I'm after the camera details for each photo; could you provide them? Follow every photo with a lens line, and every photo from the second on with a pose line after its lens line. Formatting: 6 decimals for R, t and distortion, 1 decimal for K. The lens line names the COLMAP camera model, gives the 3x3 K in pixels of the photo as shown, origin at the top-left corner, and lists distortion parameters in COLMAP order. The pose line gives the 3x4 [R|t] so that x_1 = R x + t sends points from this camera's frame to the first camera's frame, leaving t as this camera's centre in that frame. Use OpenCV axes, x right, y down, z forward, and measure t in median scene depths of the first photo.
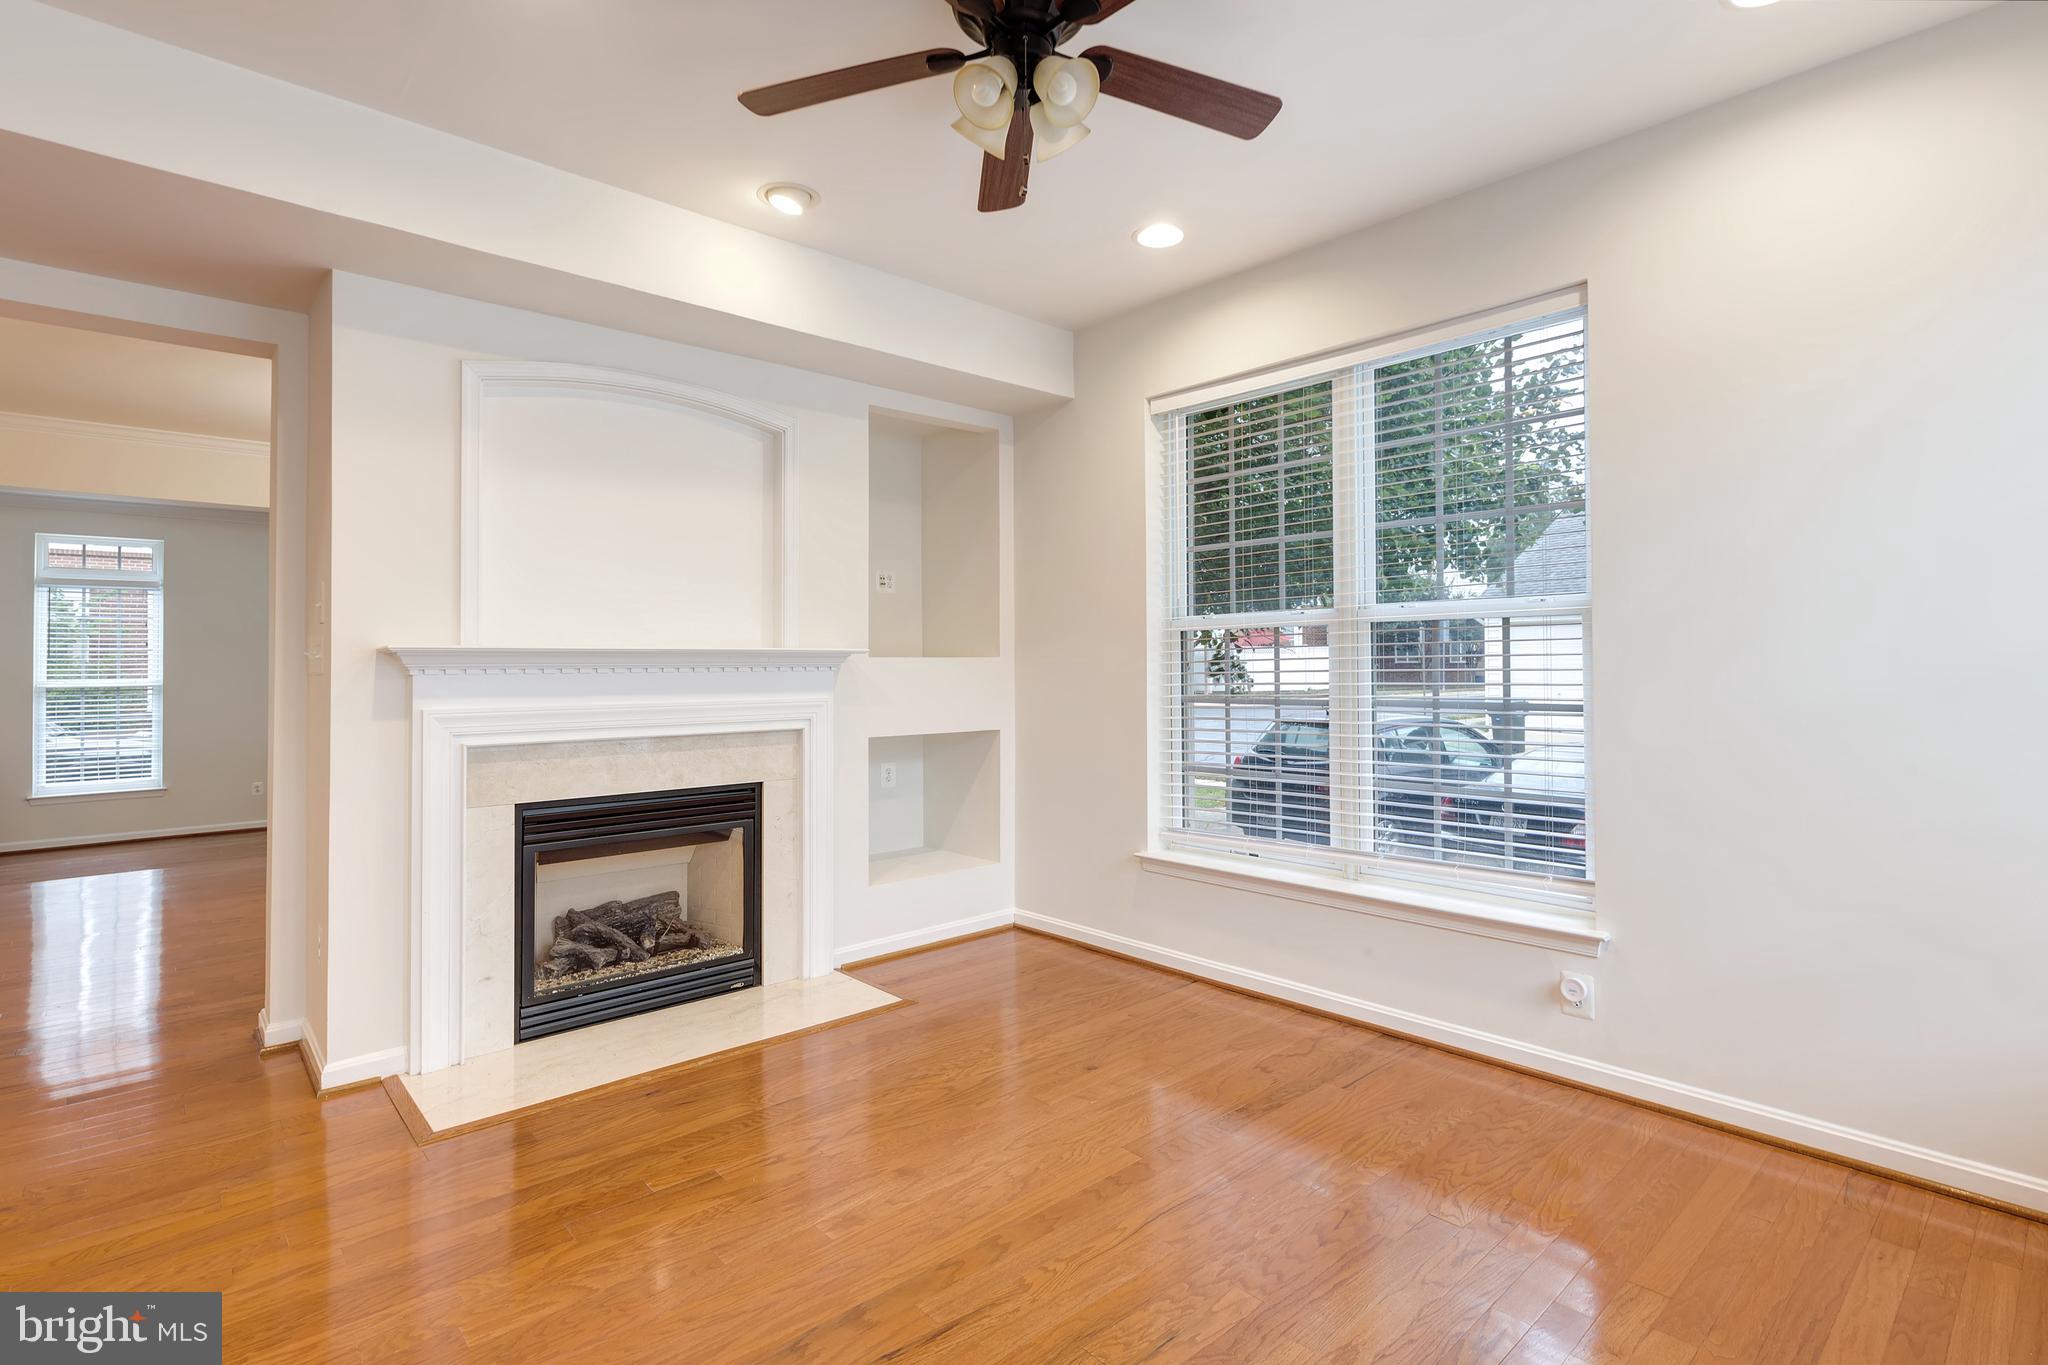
lens RADIAL K [[979.6, 0, 1058.5], [0, 979.6, 653.9], [0, 0, 1]] dist [-0.003865, -0.001380]
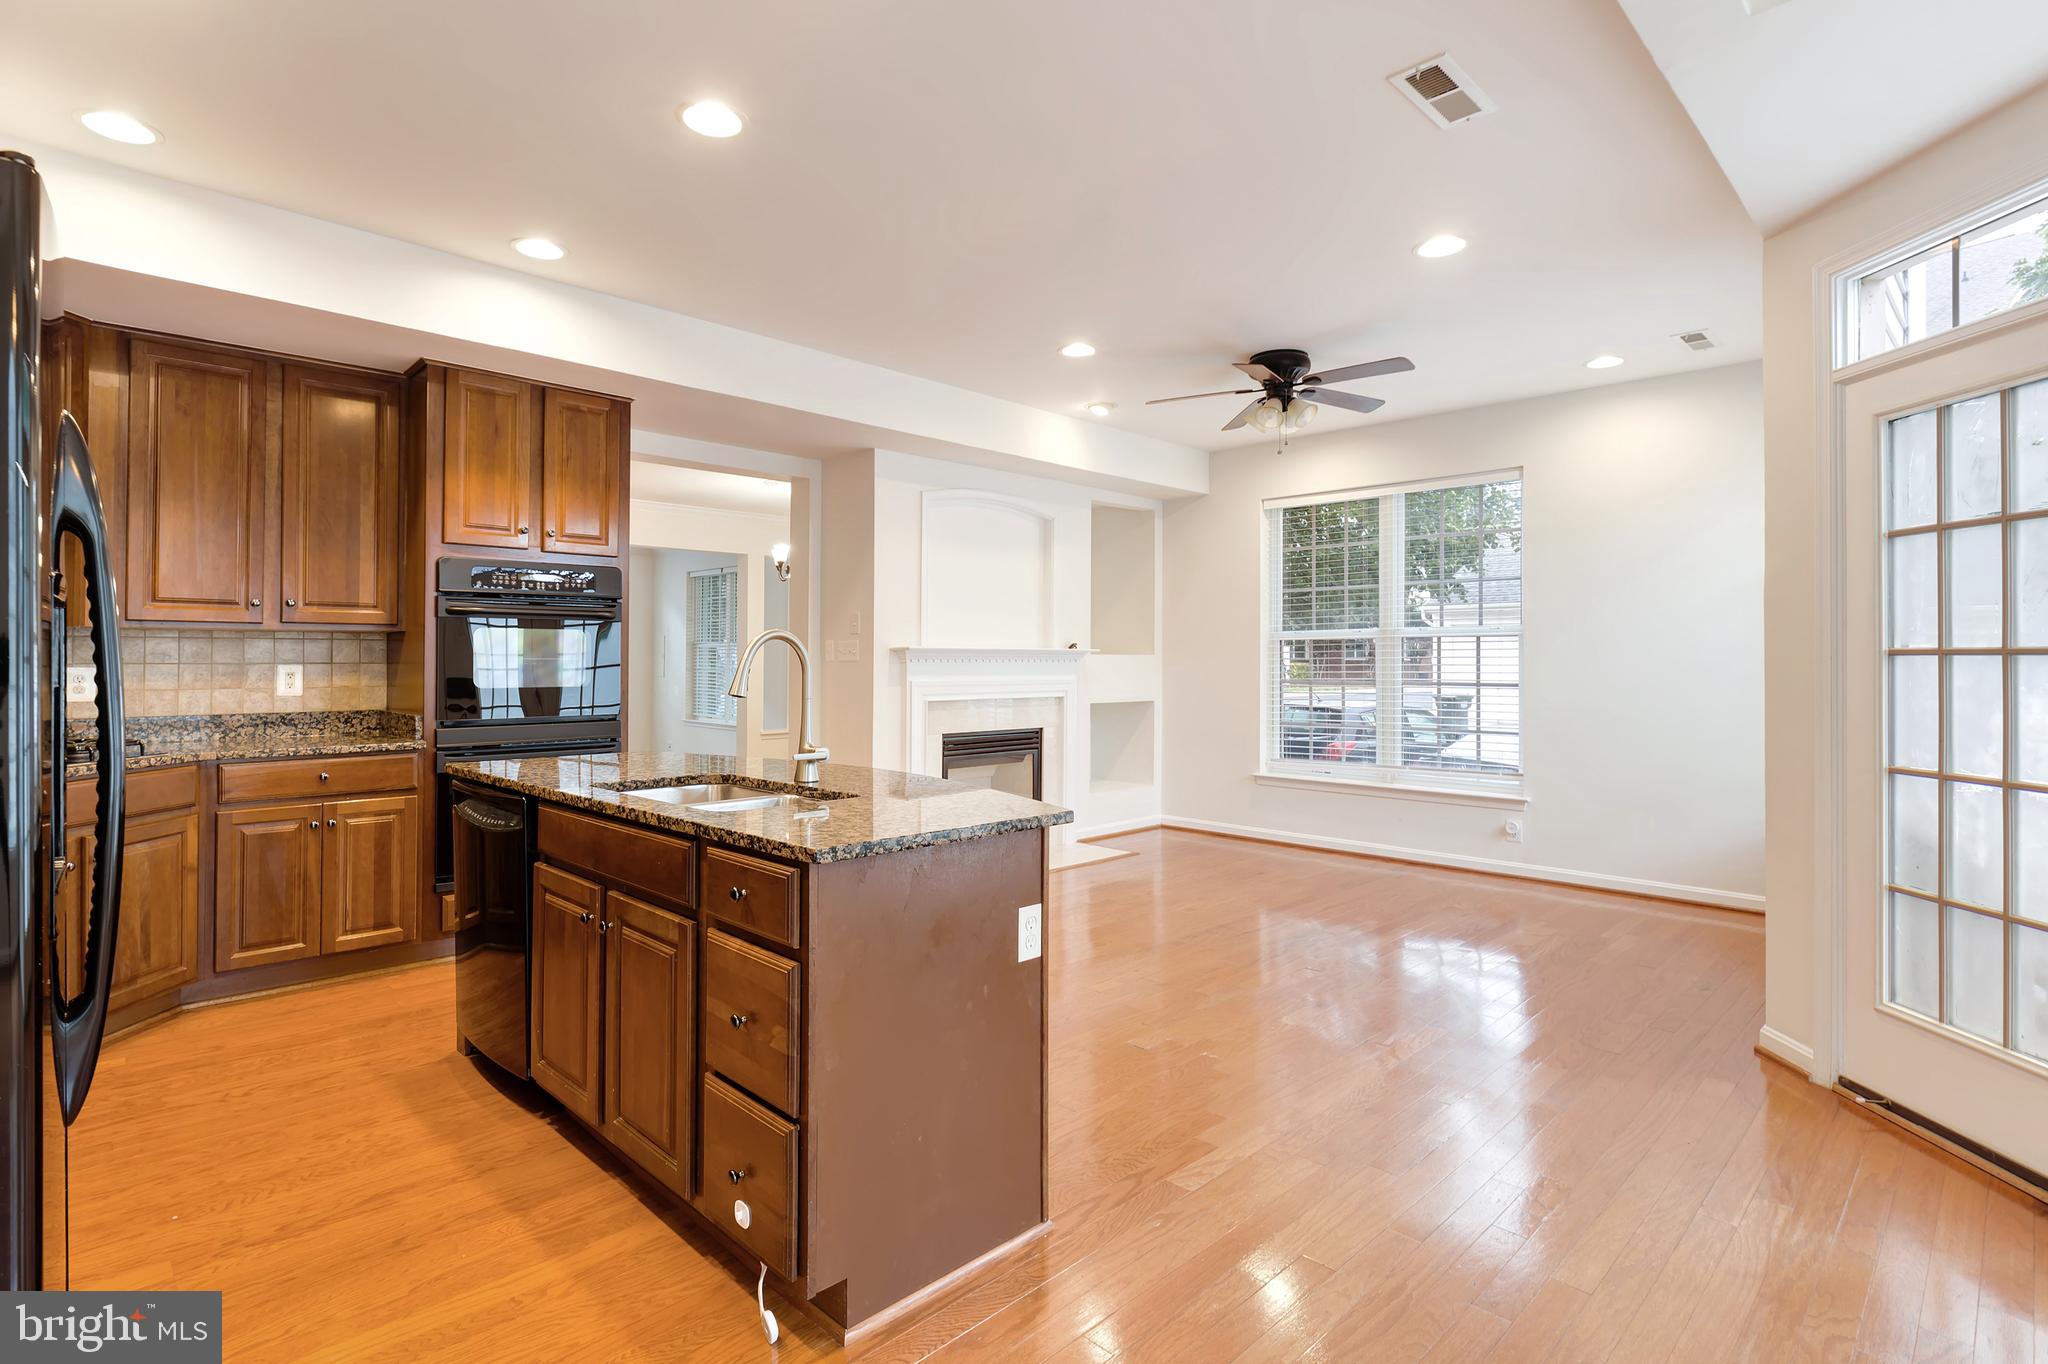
lens RADIAL K [[979.6, 0, 1034.9], [0, 979.6, 652.3], [0, 0, 1]] dist [-0.003865, -0.001380]
pose [[0.999129, 0.009427, 0.040657, -0.378154], [-0.009529, 0.999952, 0.002320, -0.002792], [-0.040633, -0.002705, 0.999170, -0.679049]]
